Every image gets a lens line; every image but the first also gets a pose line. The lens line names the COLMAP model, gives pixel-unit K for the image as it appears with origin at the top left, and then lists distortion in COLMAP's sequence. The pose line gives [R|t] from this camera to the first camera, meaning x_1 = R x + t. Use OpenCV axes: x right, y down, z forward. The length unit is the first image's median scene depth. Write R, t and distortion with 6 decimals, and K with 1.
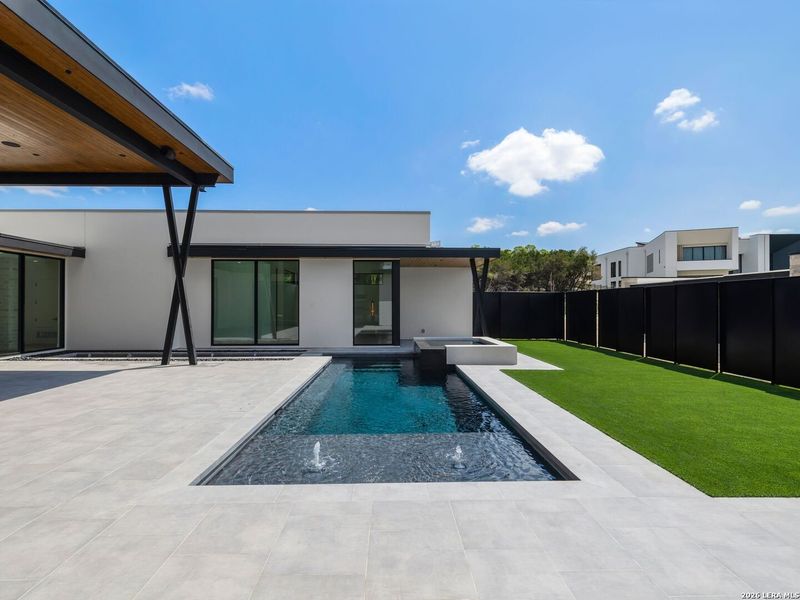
lens RADIAL K [[390.3, 0, 398.7], [0, 390.3, 302.5], [0, 0, 1]] dist [0.002429, 0.000079]
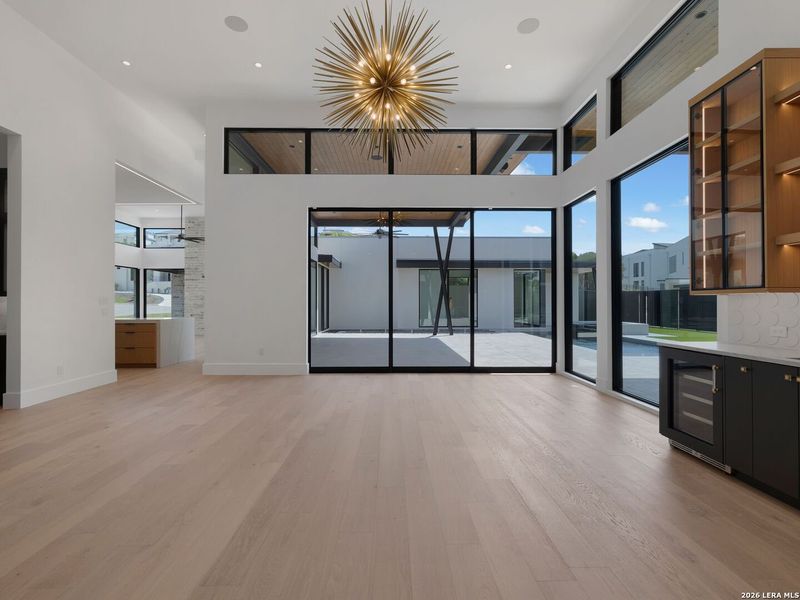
lens RADIAL K [[390.3, 0, 398.7], [0, 390.3, 302.5], [0, 0, 1]] dist [0.002429, 0.000079]
pose [[0.999946, -0.001484, -0.010245, -0.532524], [0.001495, 0.999998, 0.001036, 0.015579], [0.010243, -0.001051, 0.999947, -0.452071]]
